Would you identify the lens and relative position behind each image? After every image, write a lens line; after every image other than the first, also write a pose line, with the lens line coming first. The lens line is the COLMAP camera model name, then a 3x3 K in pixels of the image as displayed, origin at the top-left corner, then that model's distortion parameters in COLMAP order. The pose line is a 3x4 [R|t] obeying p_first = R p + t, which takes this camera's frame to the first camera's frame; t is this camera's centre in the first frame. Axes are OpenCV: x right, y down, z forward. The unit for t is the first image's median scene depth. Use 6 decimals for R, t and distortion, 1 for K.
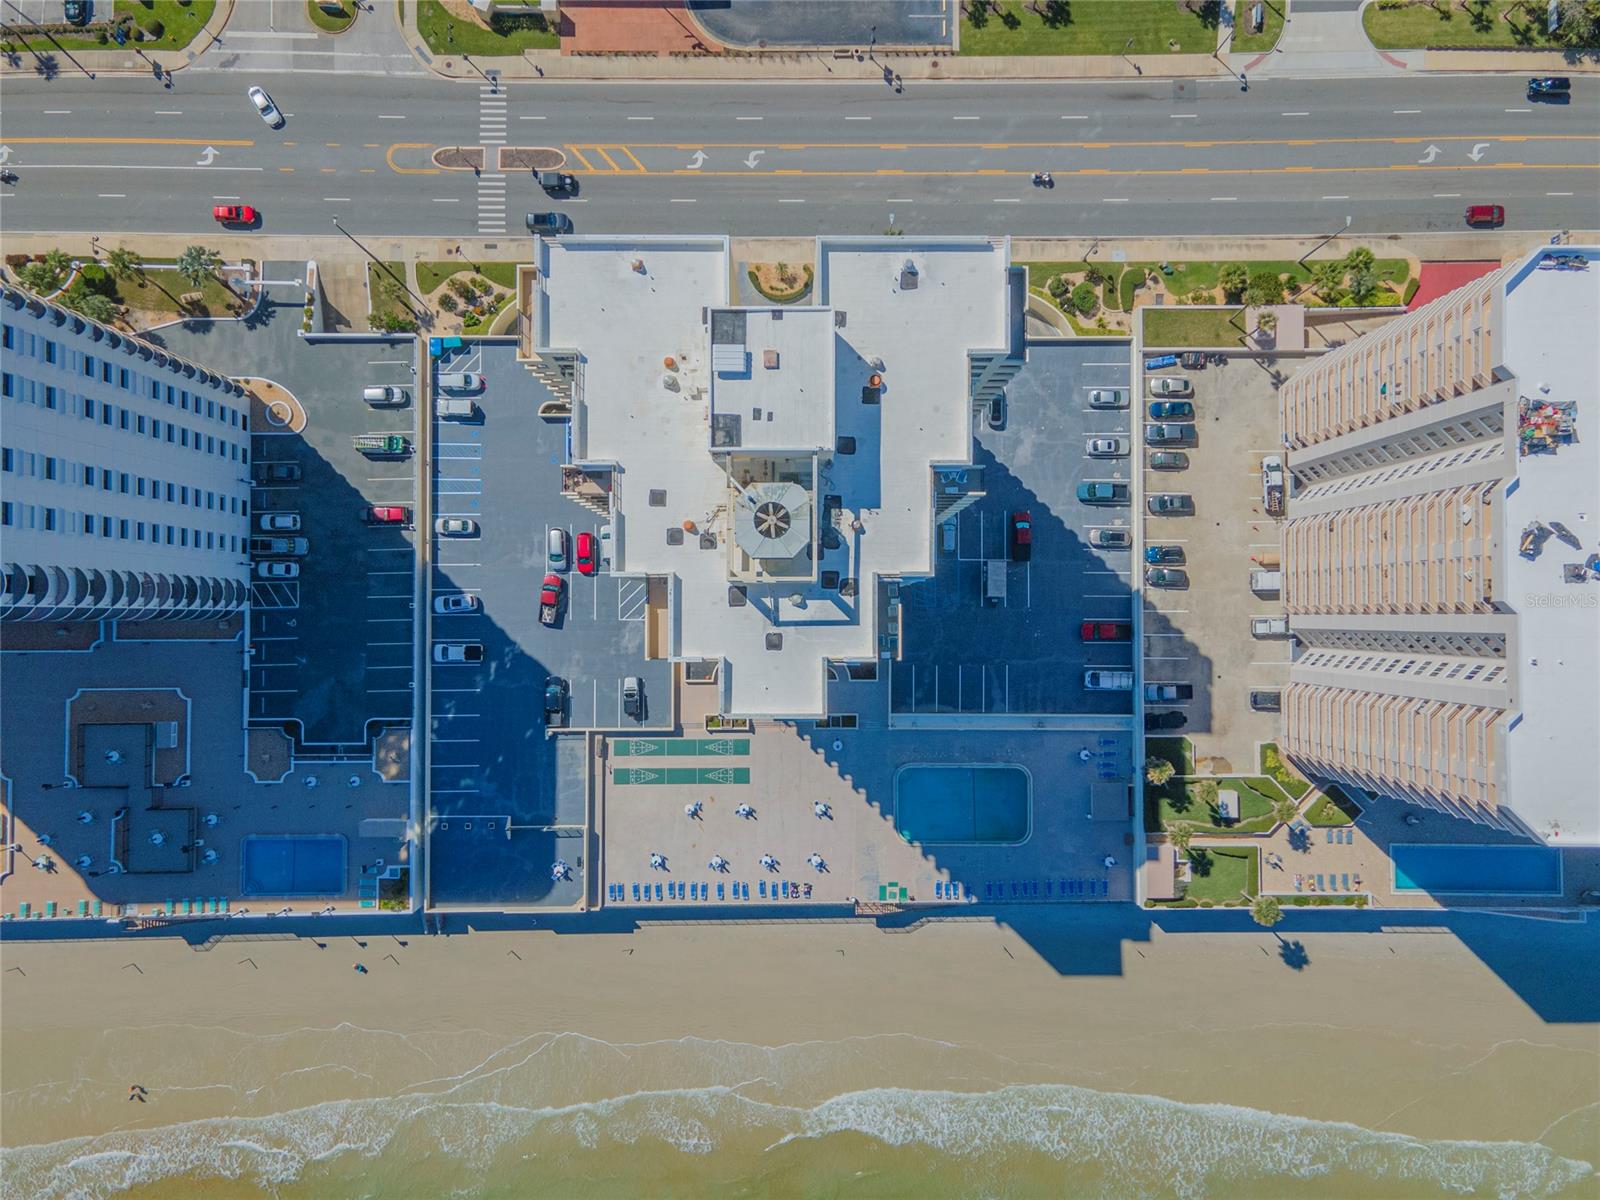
lens RADIAL K [[1196.8, 0, 793.1], [0, 1196.8, 603.0], [0, 0, 1]] dist [0.006391, 0.002927]
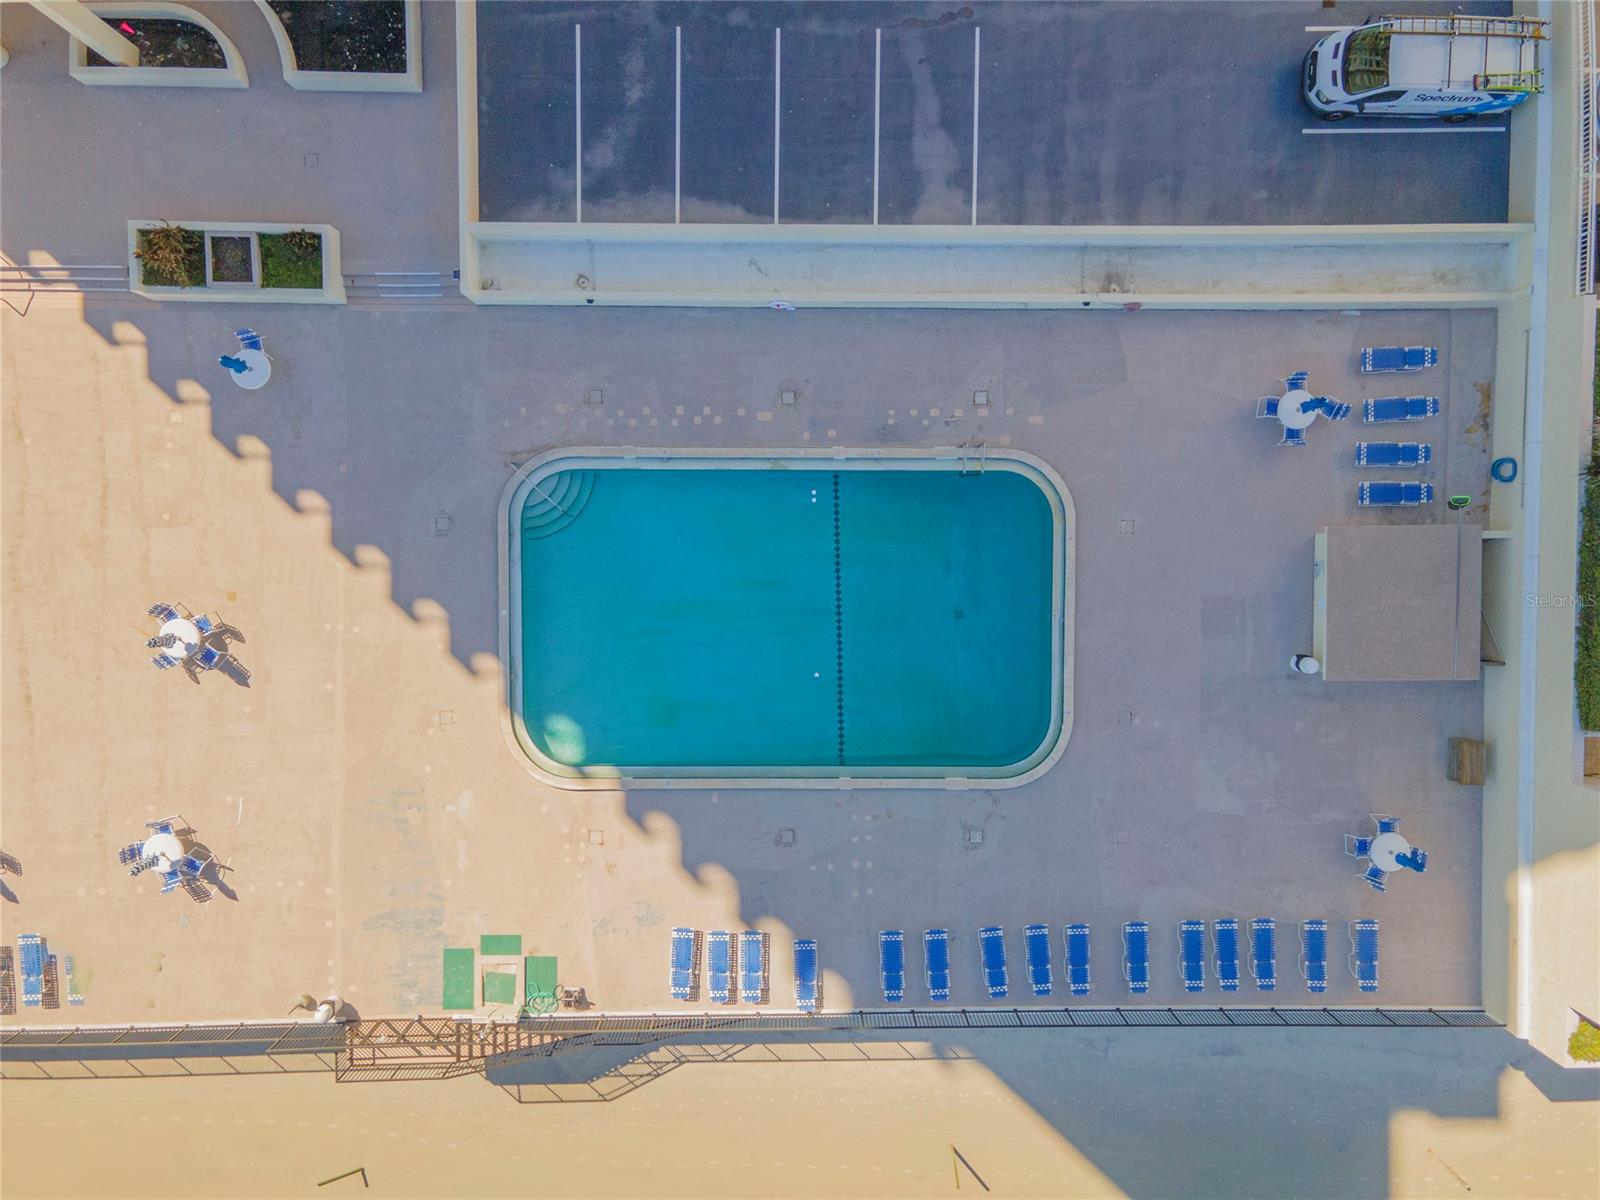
lens RADIAL K [[1196.8, 0, 805.6], [0, 1196.8, 598.7], [0, 0, 1]] dist [0.006391, 0.002927]
pose [[0.999759, 0.003540, 0.021677, 0.140227], [-0.004772, 0.998361, 0.057024, 0.150801], [-0.021439, -0.057113, 0.998137, 0.759530]]
